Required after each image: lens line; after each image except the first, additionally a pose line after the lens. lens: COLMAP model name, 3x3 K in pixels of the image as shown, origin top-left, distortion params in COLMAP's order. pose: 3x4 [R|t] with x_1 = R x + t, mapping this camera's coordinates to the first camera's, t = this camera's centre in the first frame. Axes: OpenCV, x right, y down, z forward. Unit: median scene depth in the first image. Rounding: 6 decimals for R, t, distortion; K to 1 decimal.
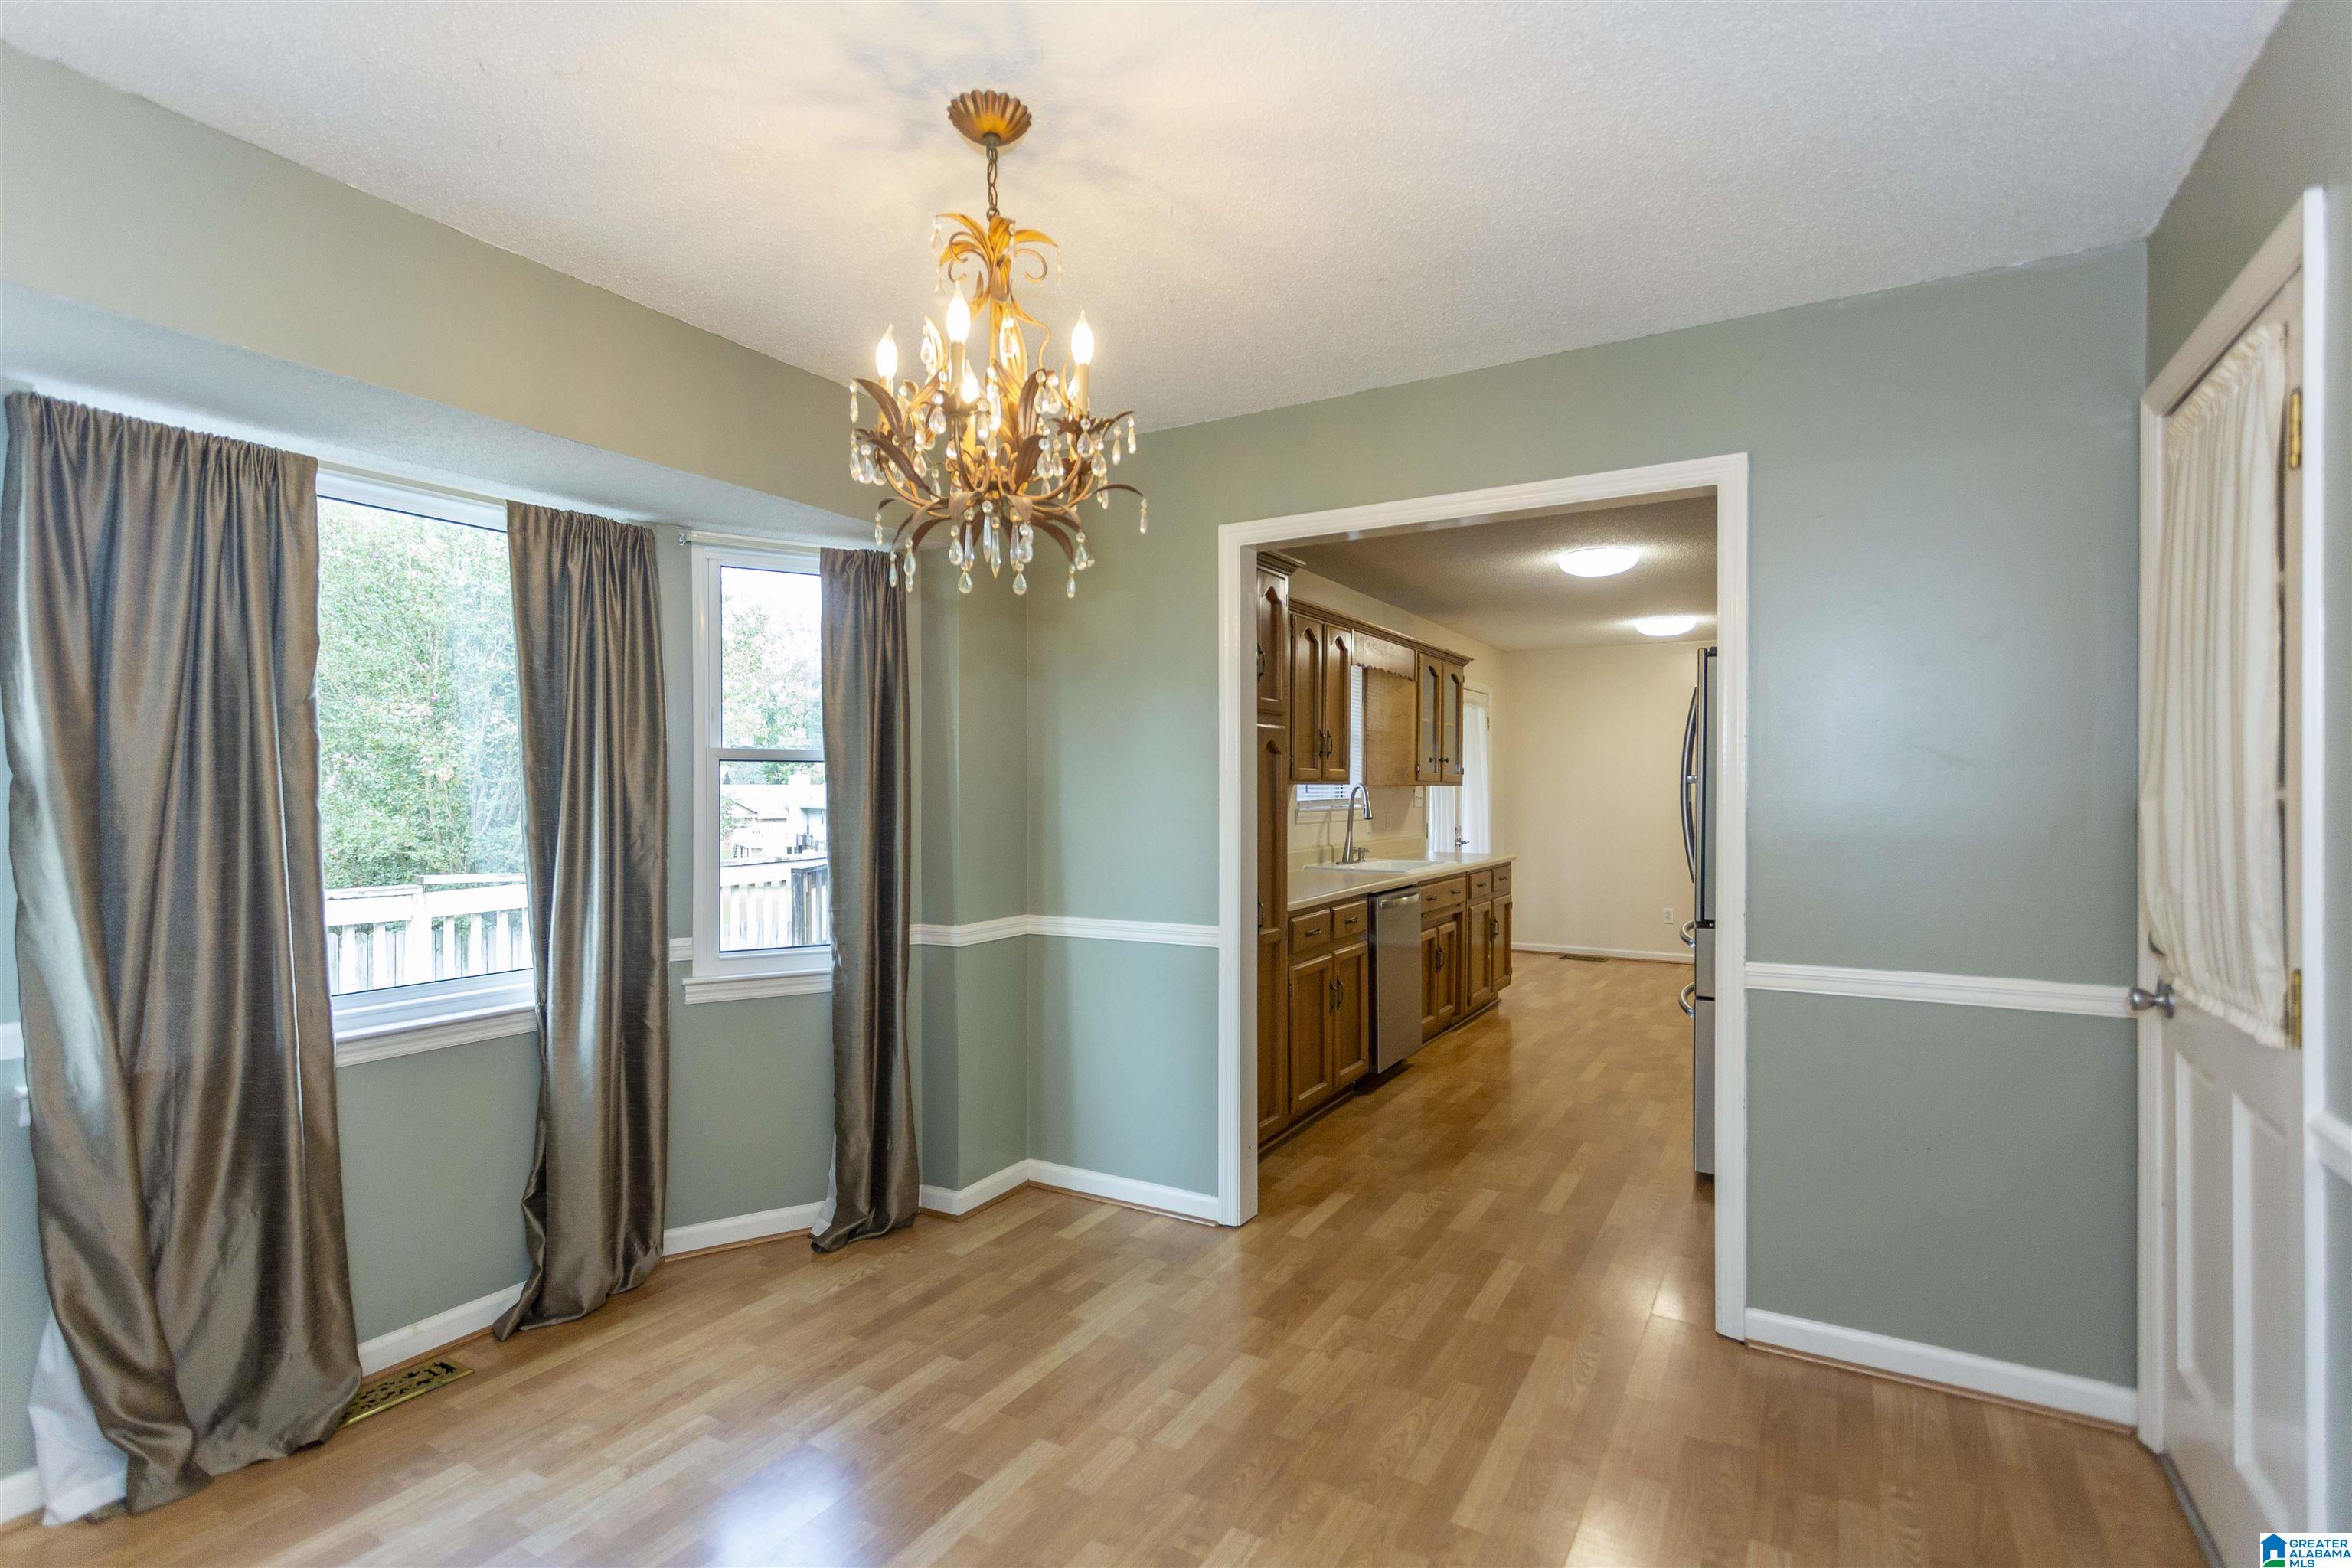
lens RADIAL K [[1137.3, 0, 1166.8], [0, 1137.3, 791.9], [0, 0, 1]] dist [0.000951, 0.003749]
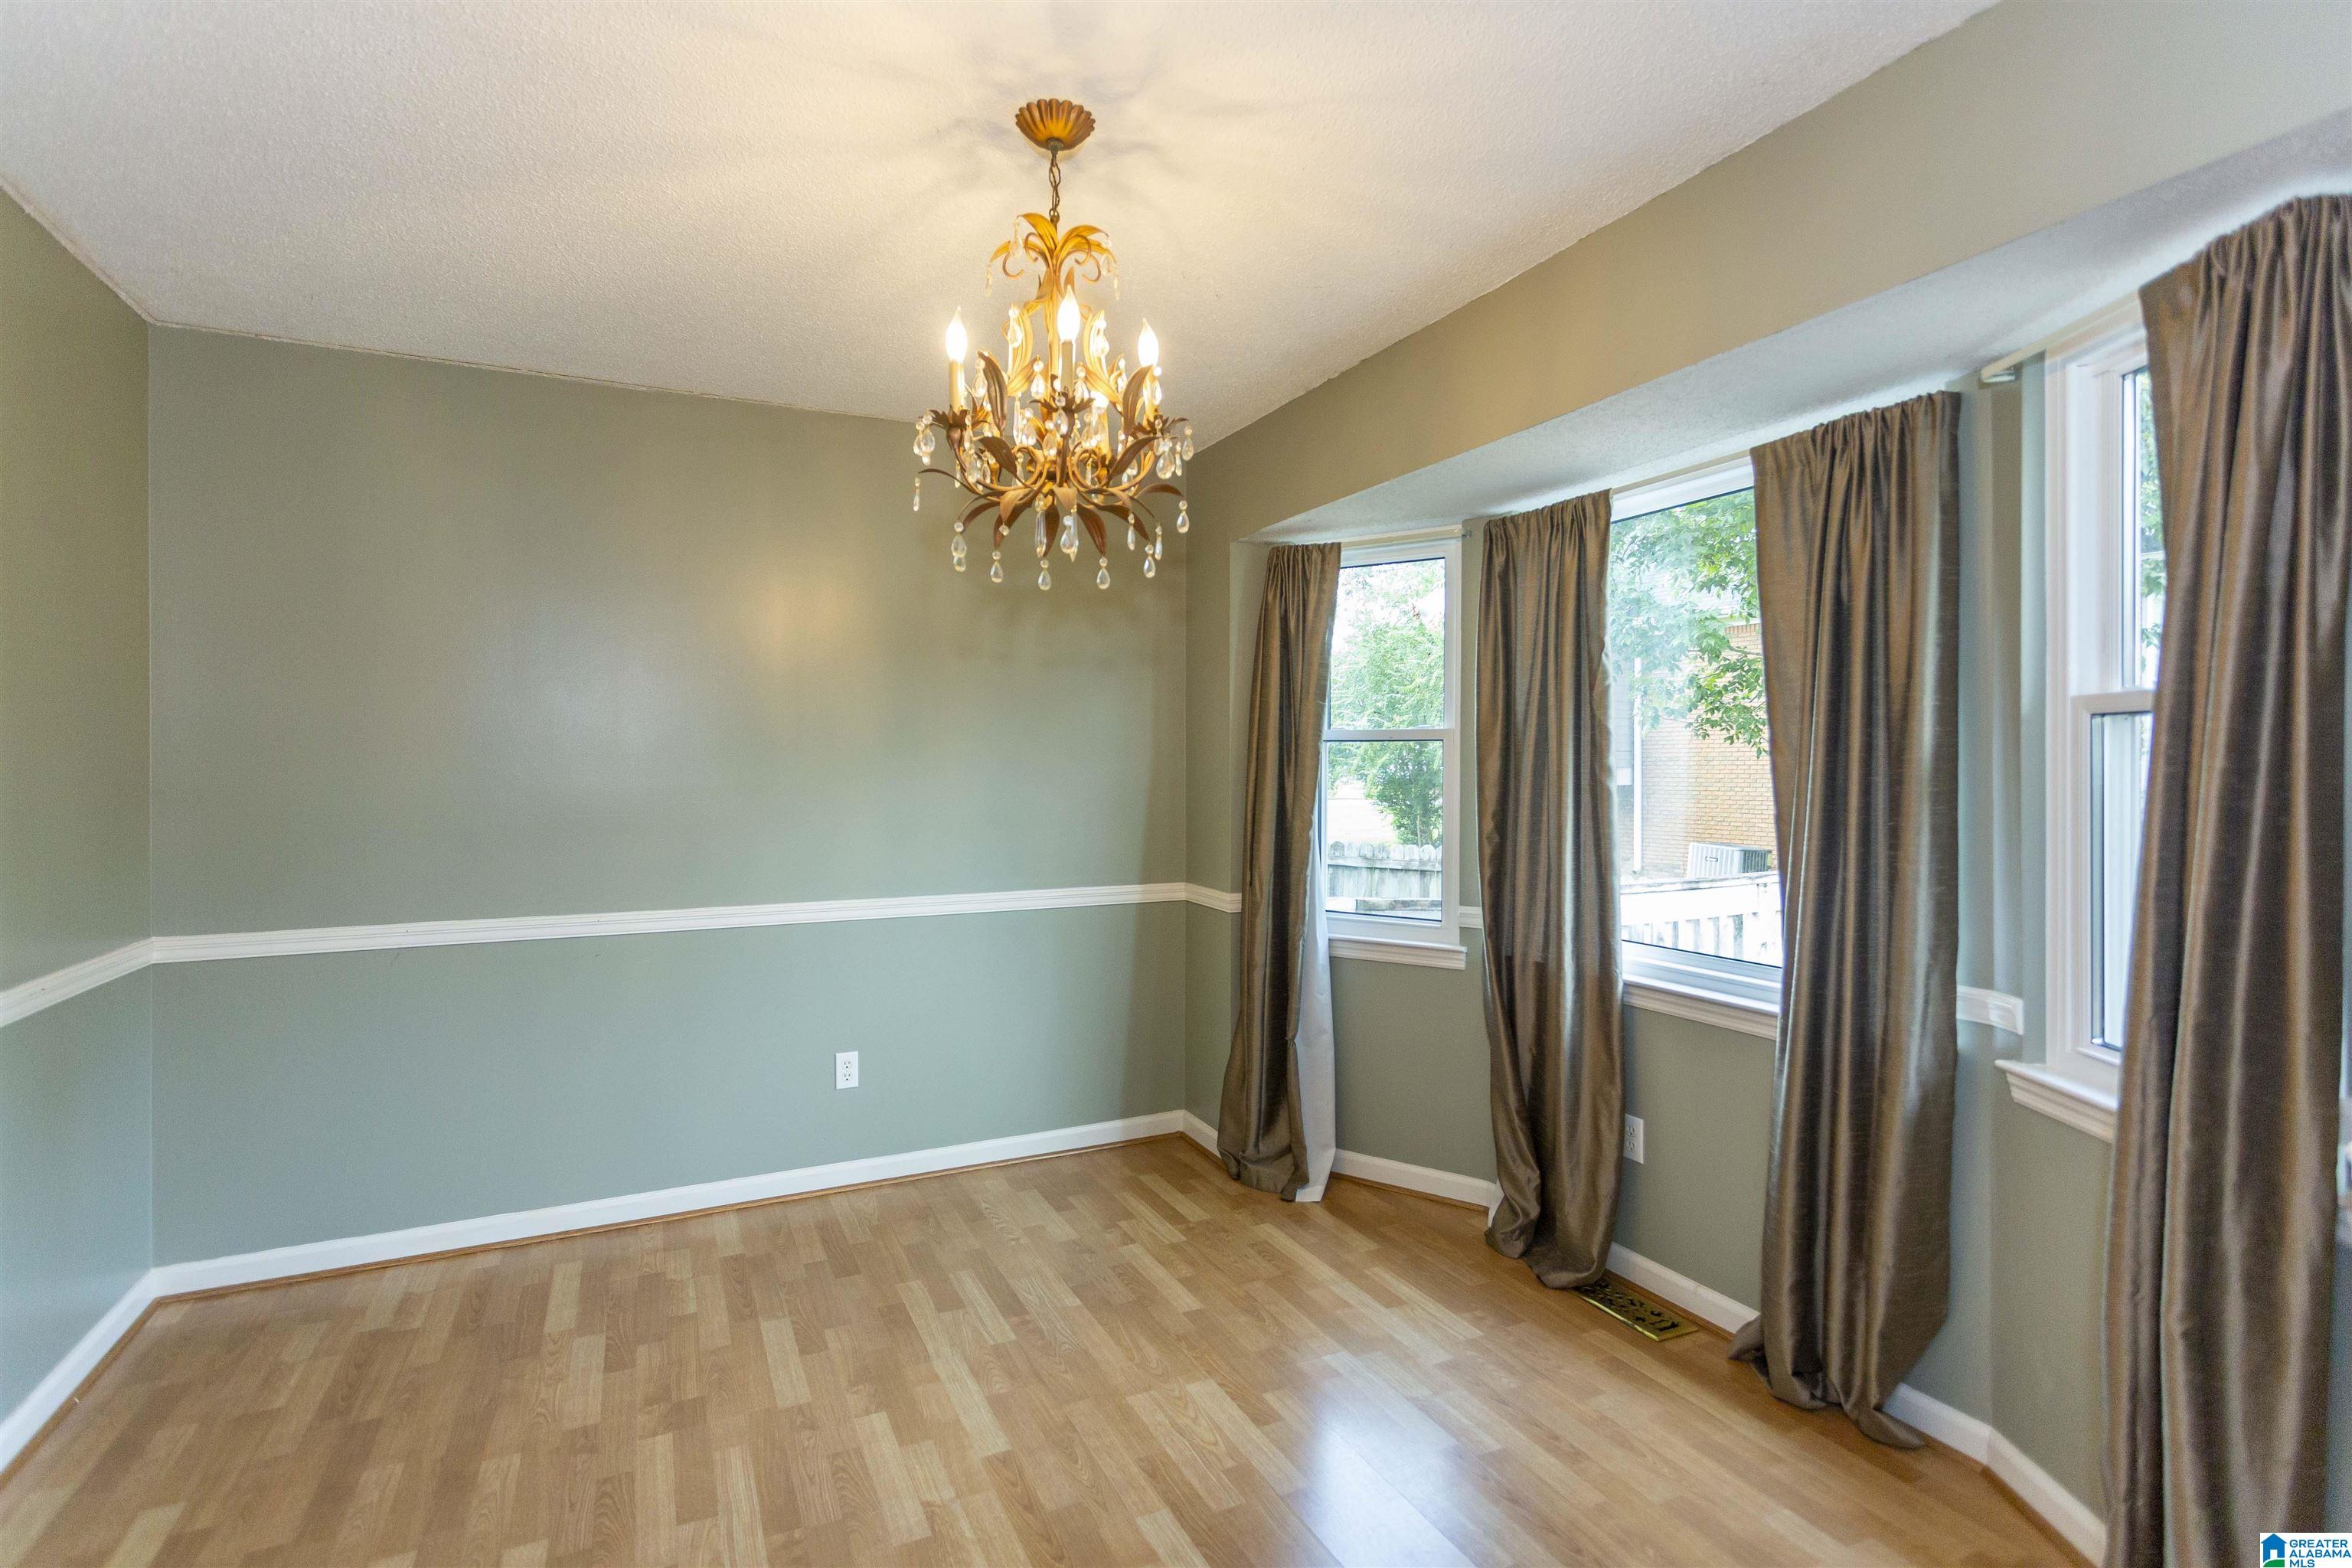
lens RADIAL K [[1137.3, 0, 1180.6], [0, 1137.3, 771.2], [0, 0, 1]] dist [0.000951, 0.003749]
pose [[-0.564798, 0.004086, -0.825219, 0.461412], [-0.003123, 0.999970, 0.007089, -0.003939], [0.825223, 0.006581, -0.564769, 1.209868]]
